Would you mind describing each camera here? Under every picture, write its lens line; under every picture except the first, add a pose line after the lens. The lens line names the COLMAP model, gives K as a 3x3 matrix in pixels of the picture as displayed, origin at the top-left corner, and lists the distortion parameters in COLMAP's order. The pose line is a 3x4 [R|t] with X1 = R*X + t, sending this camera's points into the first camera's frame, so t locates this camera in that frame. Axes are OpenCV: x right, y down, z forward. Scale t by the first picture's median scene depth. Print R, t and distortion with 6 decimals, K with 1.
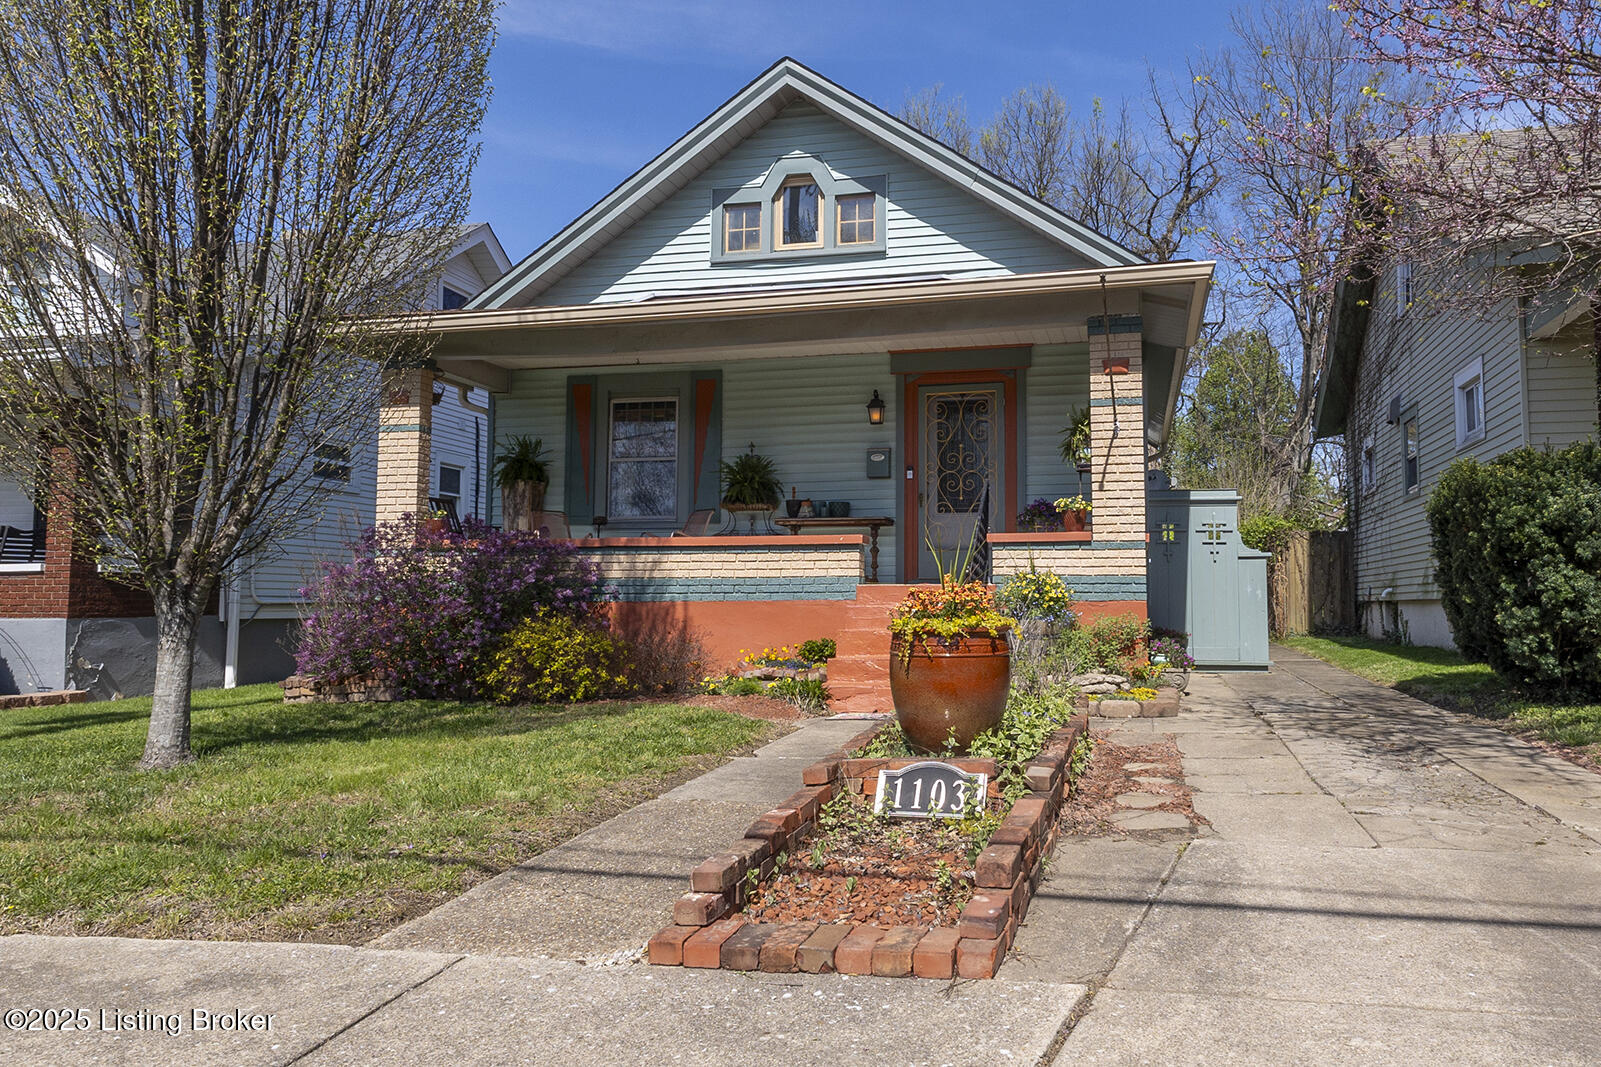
lens RADIAL K [[1058.2, 0, 794.3], [0, 1058.2, 522.1], [0, 0, 1]] dist [-0.004362, -0.000048]
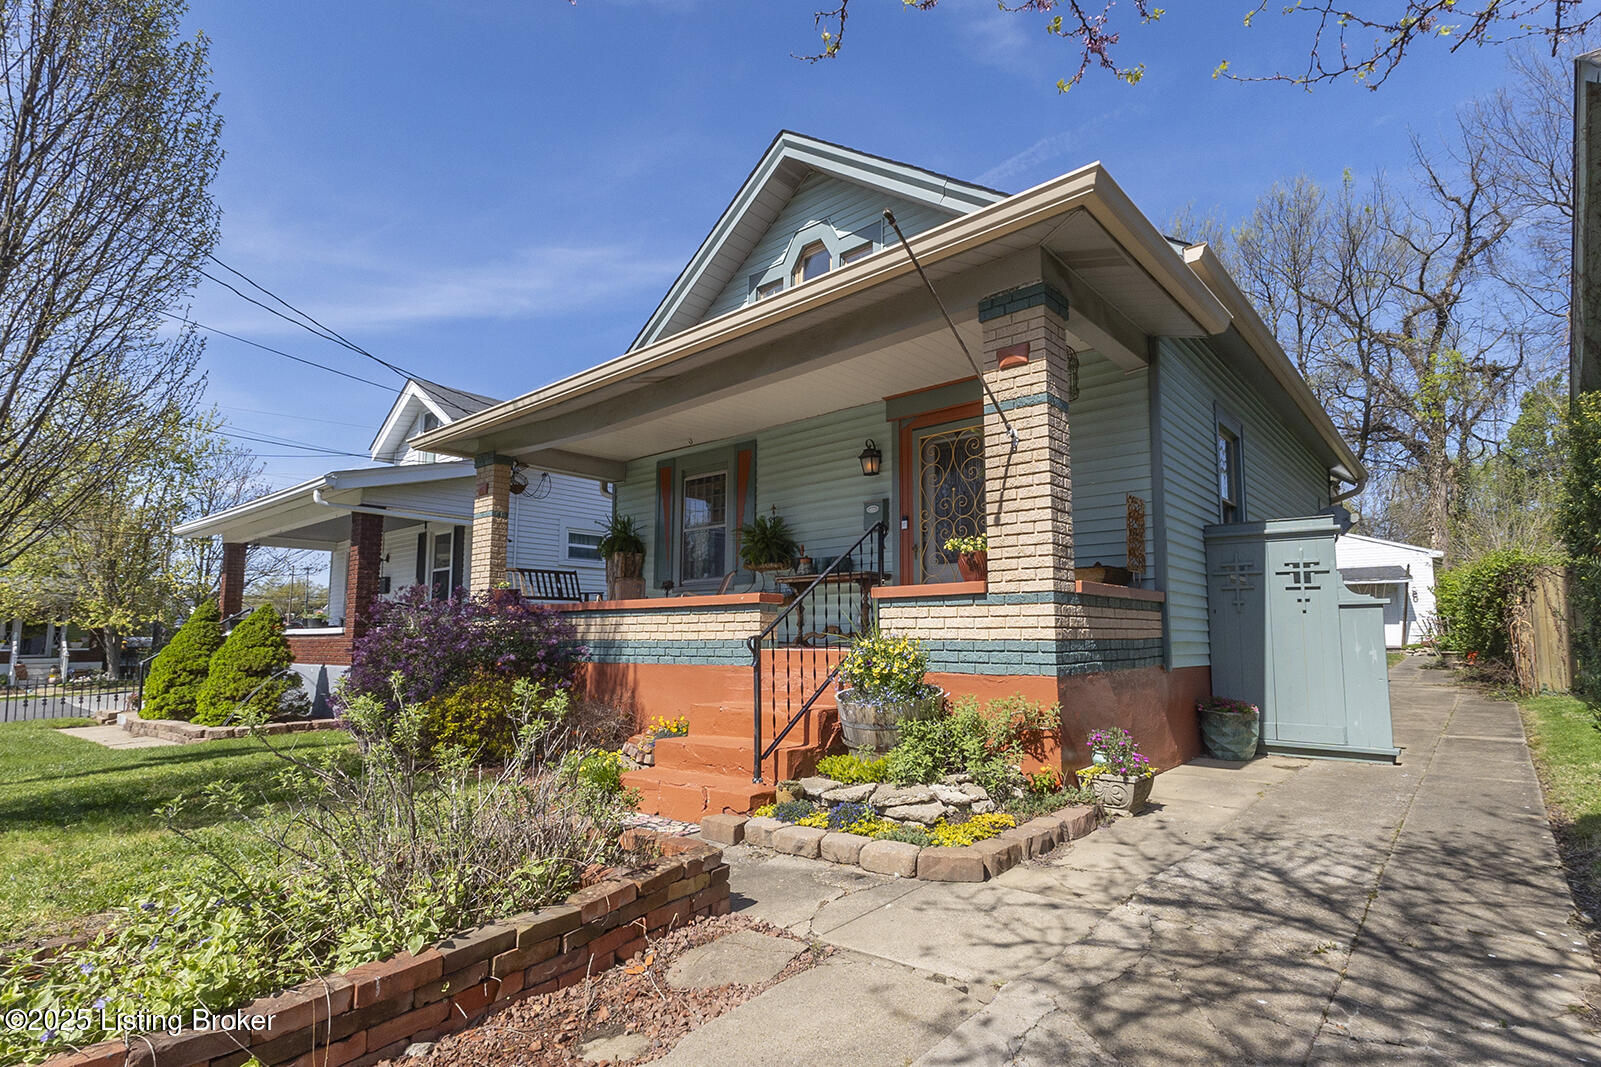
lens RADIAL K [[732.2, 0, 811.3], [0, 732.2, 560.7], [0, 0, 1]] dist [0.000476, 0.000706]
pose [[0.909621, -0.046902, -0.412782, 0.297569], [0.034859, 0.998720, -0.036663, 0.007388], [0.413973, 0.018960, 0.910092, 0.373216]]
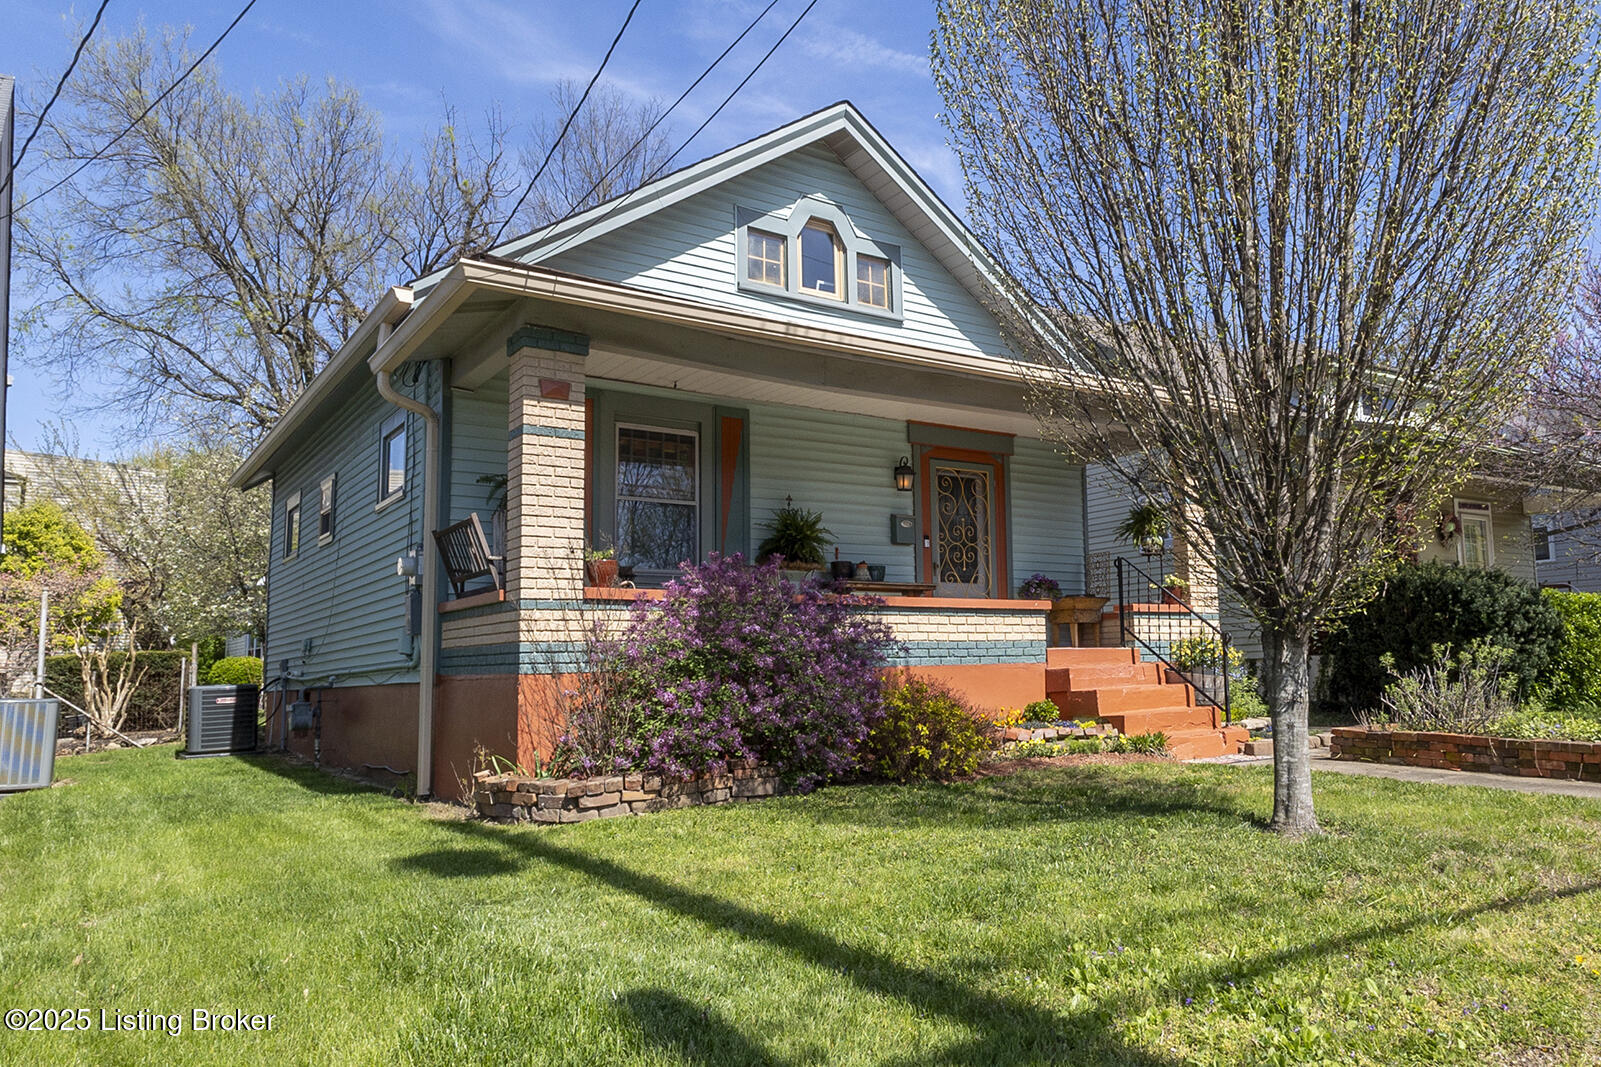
lens RADIAL K [[1202.6, 0, 810.0], [0, 1202.6, 542.5], [0, 0, 1]] dist [-0.002770, 0.000121]
pose [[0.664478, 0.069647, 0.744055, -0.823619], [-0.034749, 0.997450, -0.062334, 0.030350], [-0.746500, 0.015564, 0.665204, 0.307684]]
